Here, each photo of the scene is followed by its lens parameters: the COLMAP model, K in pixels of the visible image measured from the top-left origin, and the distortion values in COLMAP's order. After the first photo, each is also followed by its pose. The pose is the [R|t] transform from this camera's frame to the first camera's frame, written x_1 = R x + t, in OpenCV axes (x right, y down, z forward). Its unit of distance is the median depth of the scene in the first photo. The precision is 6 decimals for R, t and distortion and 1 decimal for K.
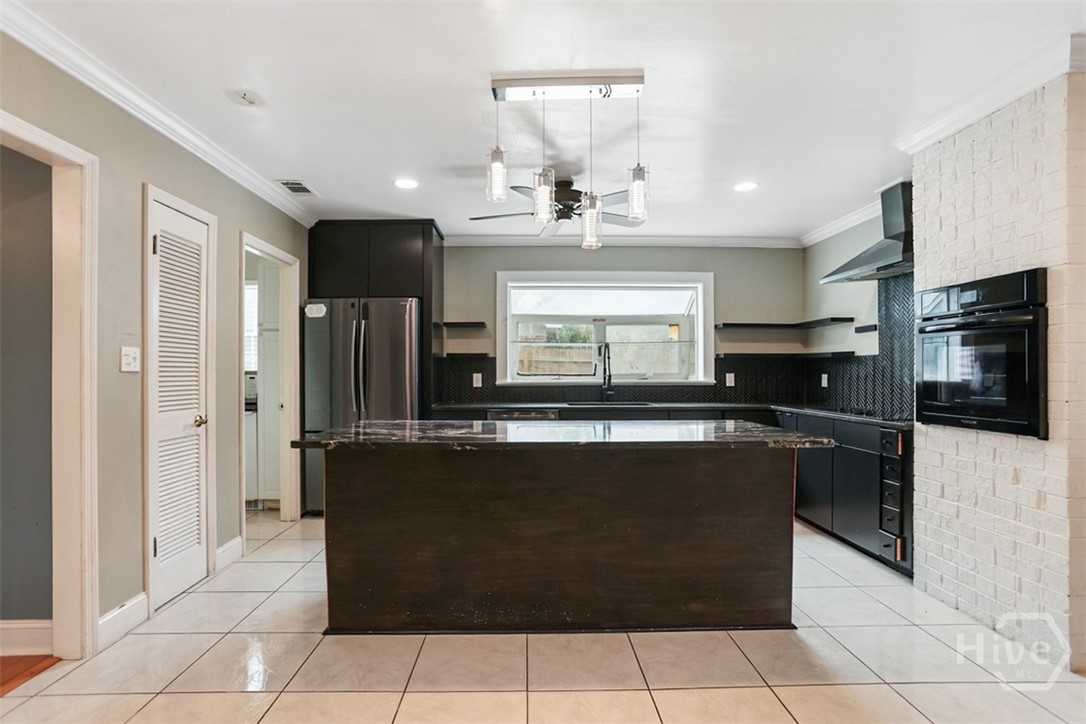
lens RADIAL K [[535.3, 0, 542.4], [0, 535.3, 367.9], [0, 0, 1]] dist [0.002757, 0.000816]
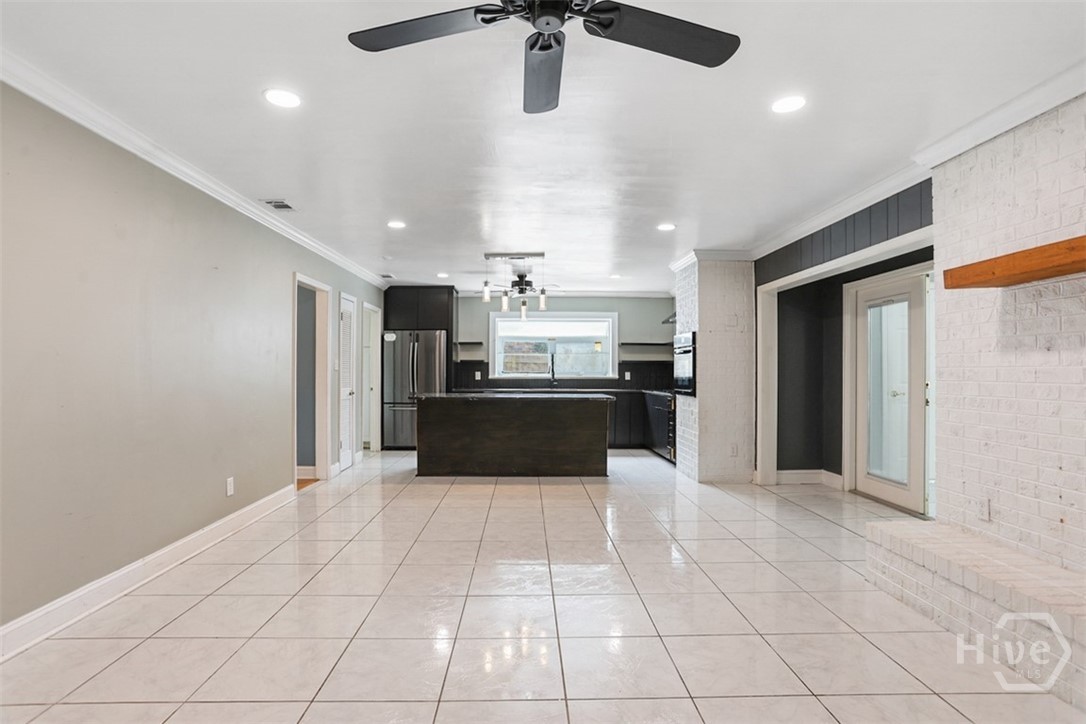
lens RADIAL K [[535.3, 0, 540.6], [0, 535.3, 363.0], [0, 0, 1]] dist [0.002757, 0.000816]
pose [[0.999988, 0.002982, -0.003826, 0.091295], [-0.003008, 0.999972, -0.006867, -0.006778], [0.003805, 0.006878, 0.999969, -0.758881]]
